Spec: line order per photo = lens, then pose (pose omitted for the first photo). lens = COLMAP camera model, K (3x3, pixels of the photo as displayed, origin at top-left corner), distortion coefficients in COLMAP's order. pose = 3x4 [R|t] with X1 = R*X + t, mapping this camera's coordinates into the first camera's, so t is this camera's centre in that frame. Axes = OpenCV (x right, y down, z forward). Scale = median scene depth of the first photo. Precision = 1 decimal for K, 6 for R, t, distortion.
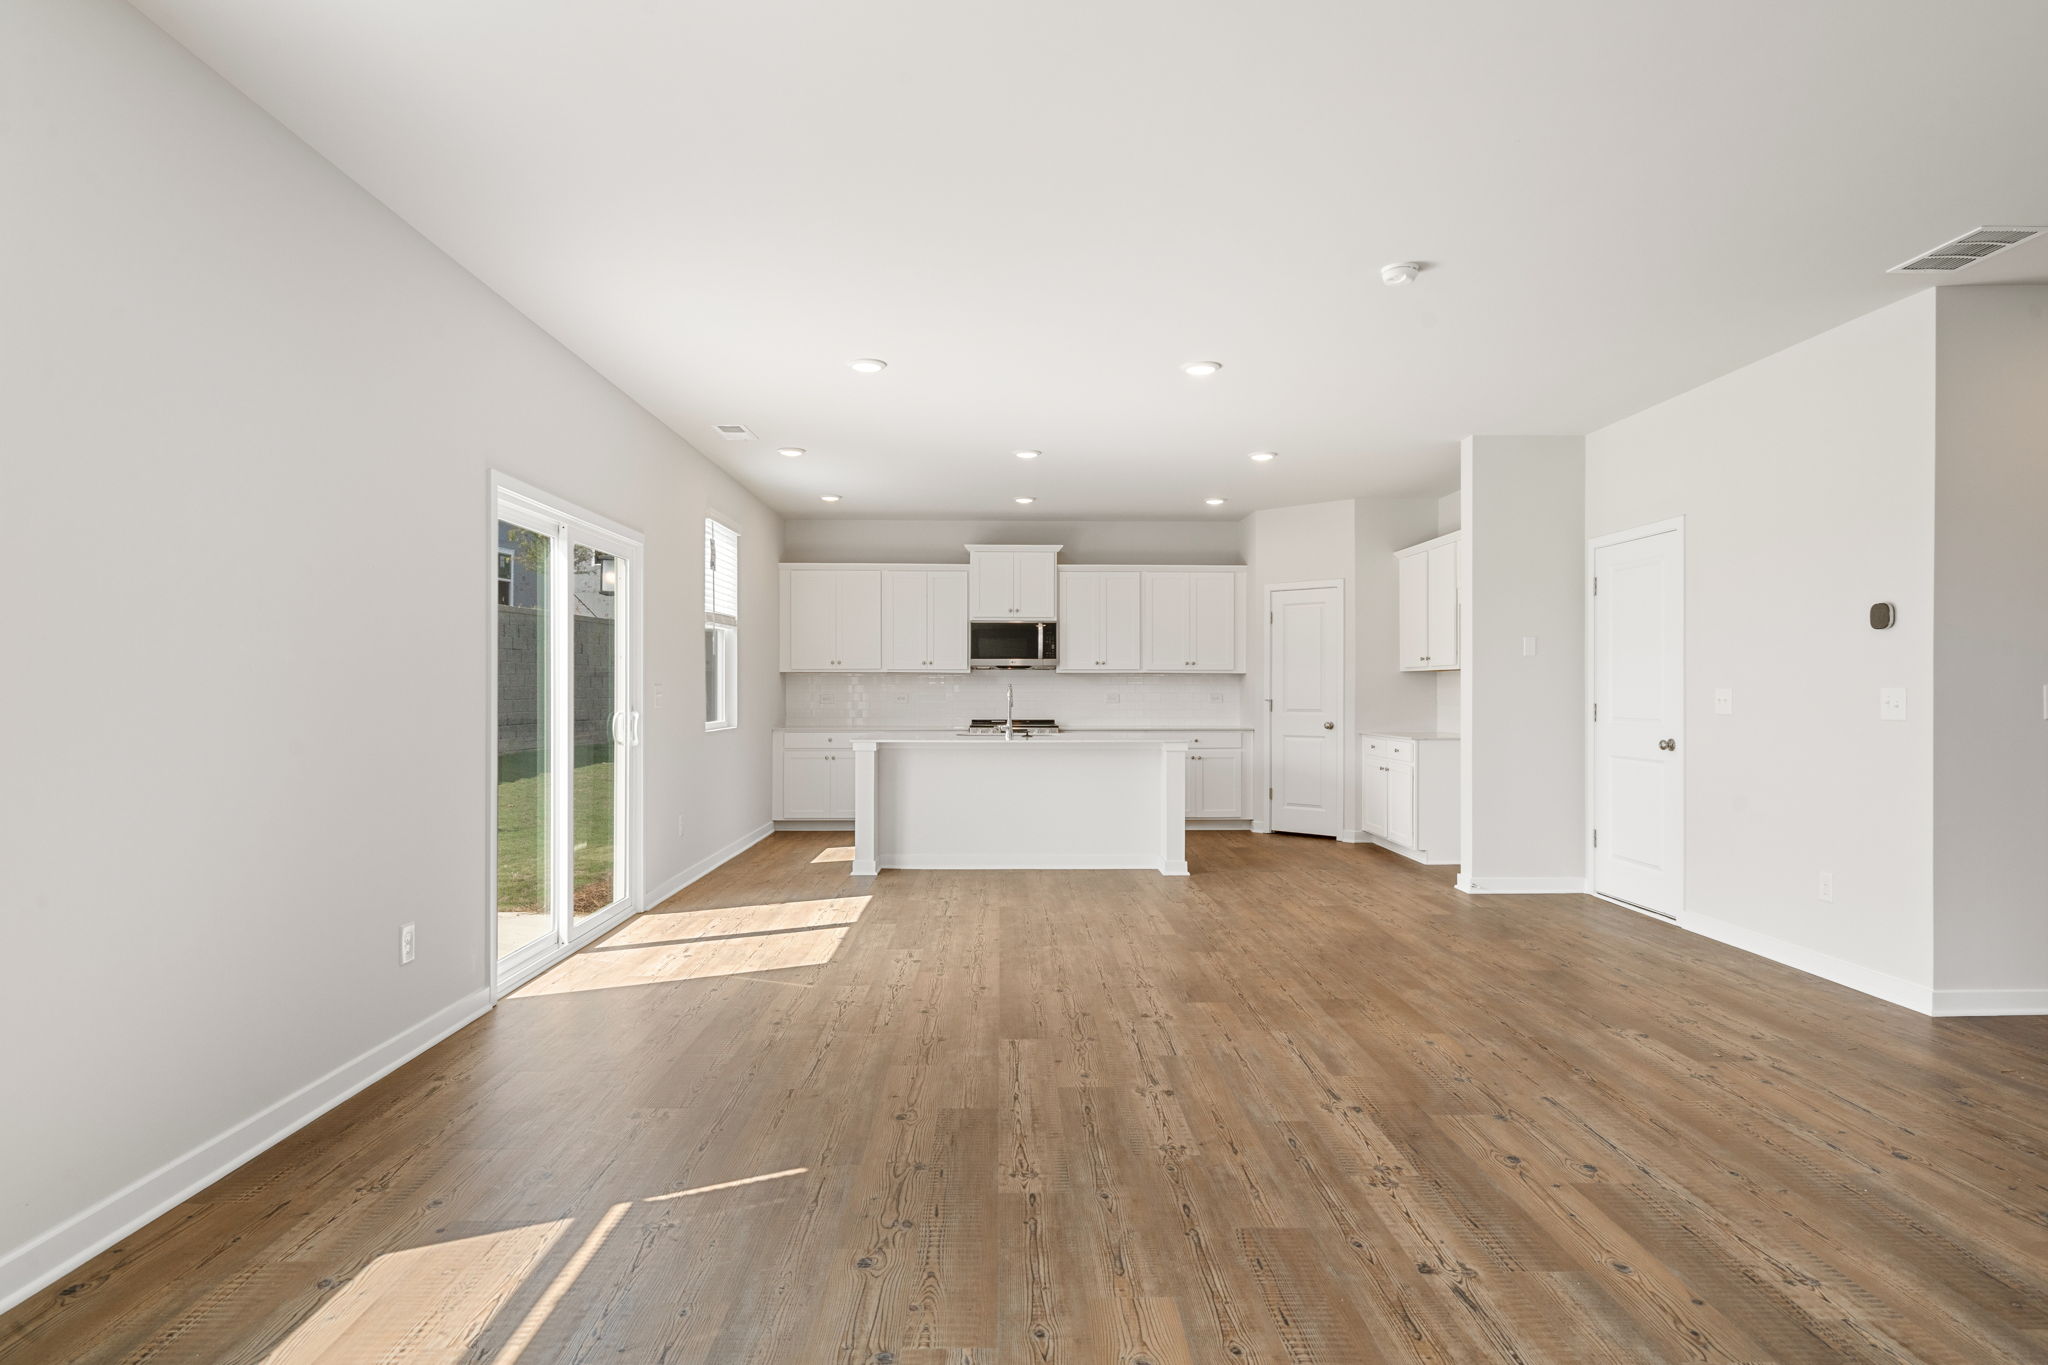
lens RADIAL K [[1145.5, 0, 1024.0], [0, 1145.5, 682.5], [0, 0, 1]] dist [-0.001131, -0.000128]
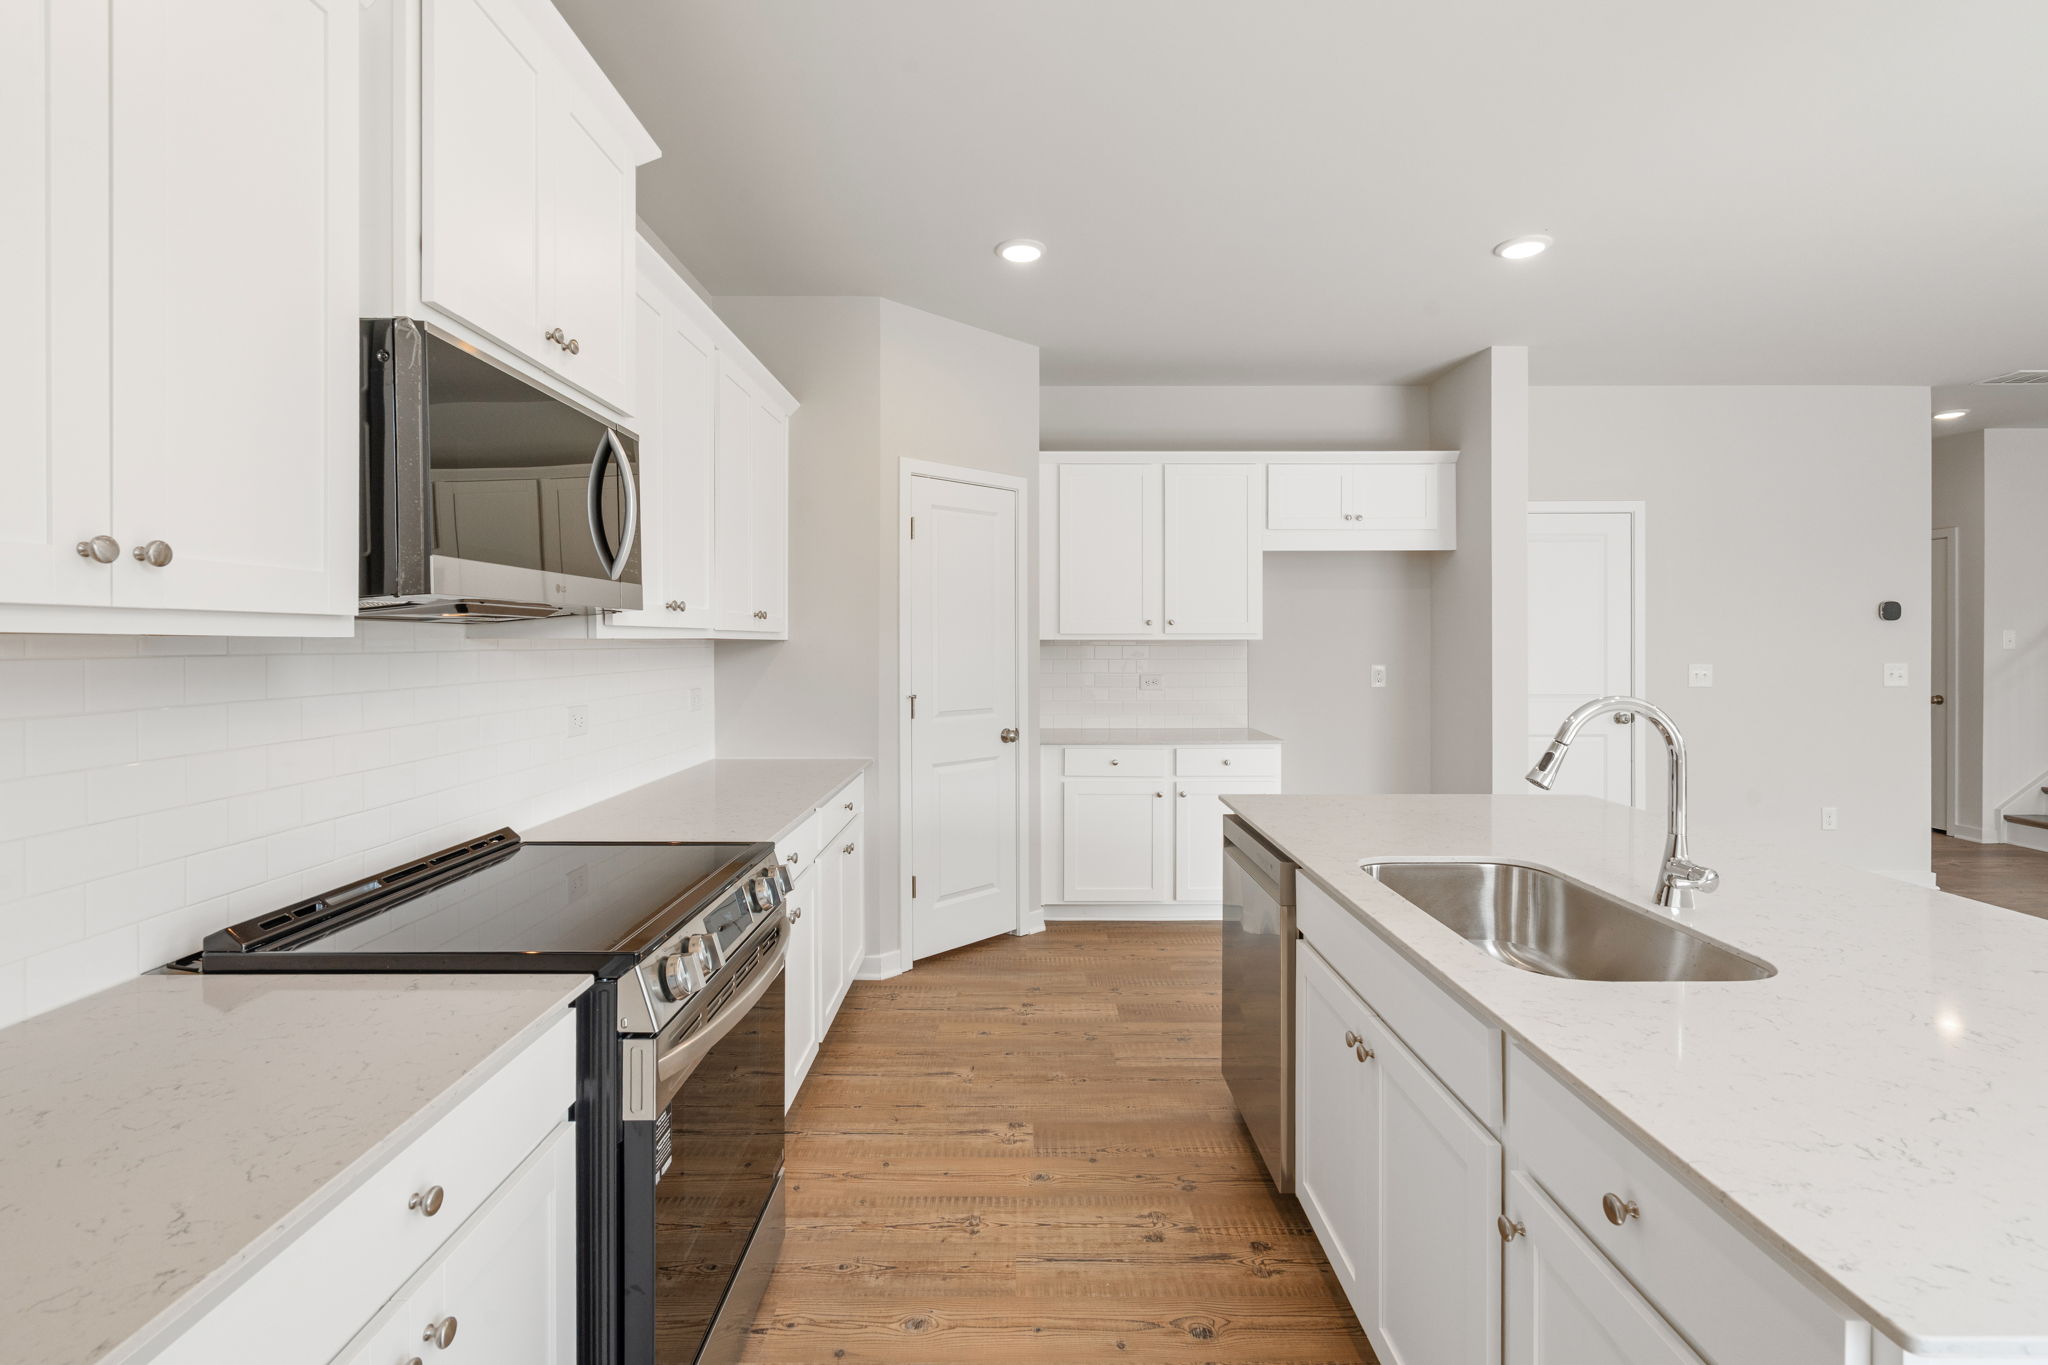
lens RADIAL K [[939.1, 0, 1035.2], [0, 939.1, 654.3], [0, 0, 1]] dist [-0.000557, 0.000085]
pose [[0.012969, -0.015069, 0.999802, -0.177387], [-0.004843, 0.999874, 0.015133, -0.008693], [-0.999904, -0.005038, 0.012894, 0.912017]]
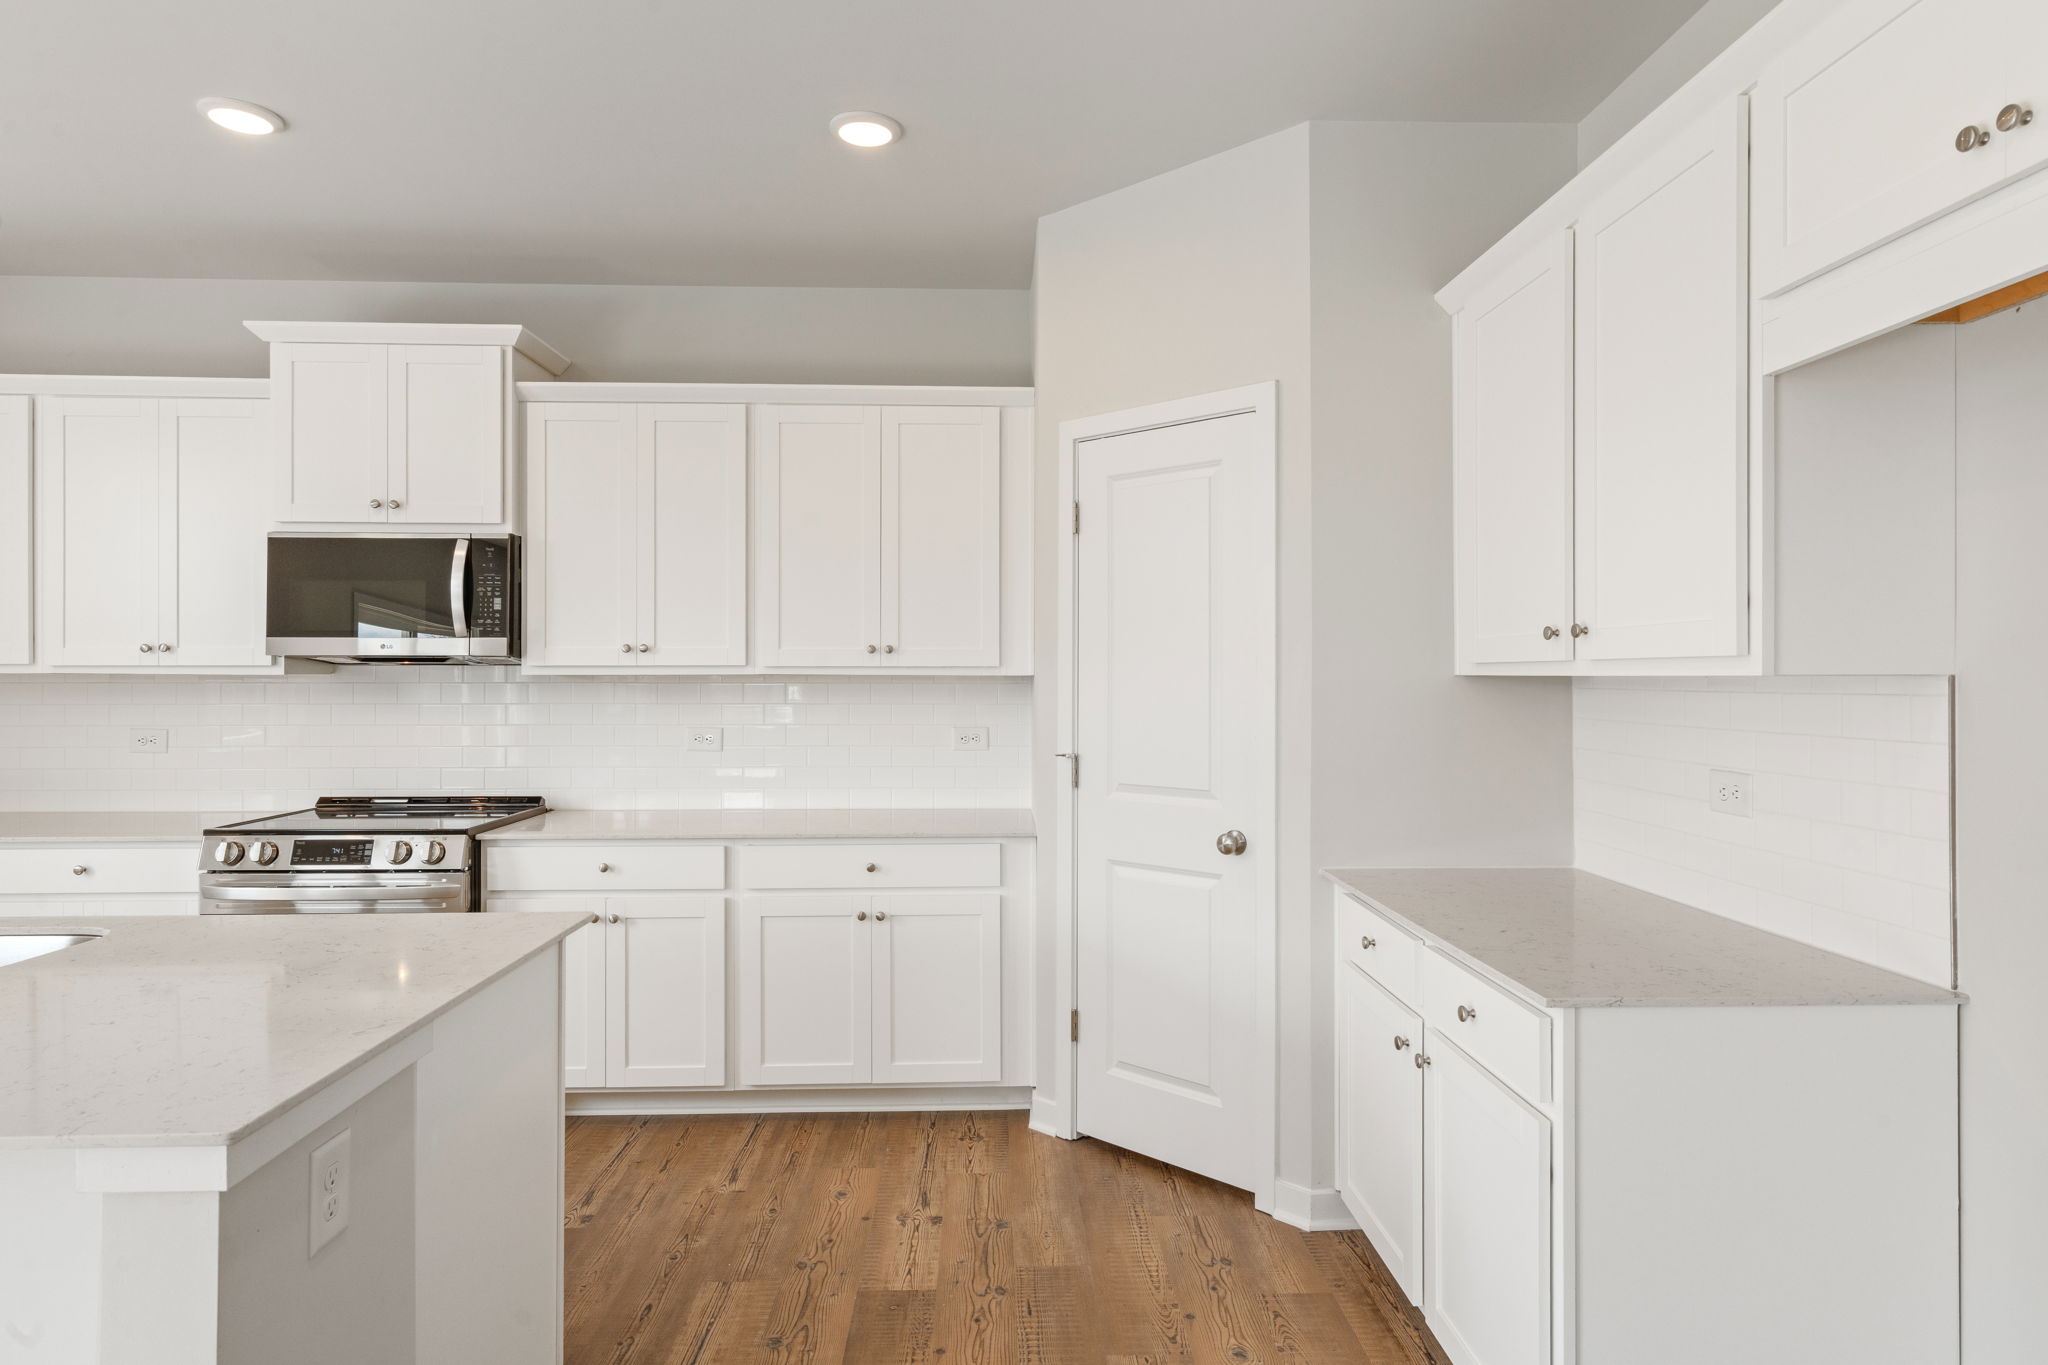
lens RADIAL K [[1172.0, 0, 1028.9], [0, 1172.0, 676.5], [0, 0, 1]] dist [0.003729, 0.001663]
pose [[0.999920, -0.000717, 0.012610, 0.190823], [0.000629, 0.999976, 0.006956, -0.010624], [-0.012614, -0.006947, 0.999896, 0.625677]]
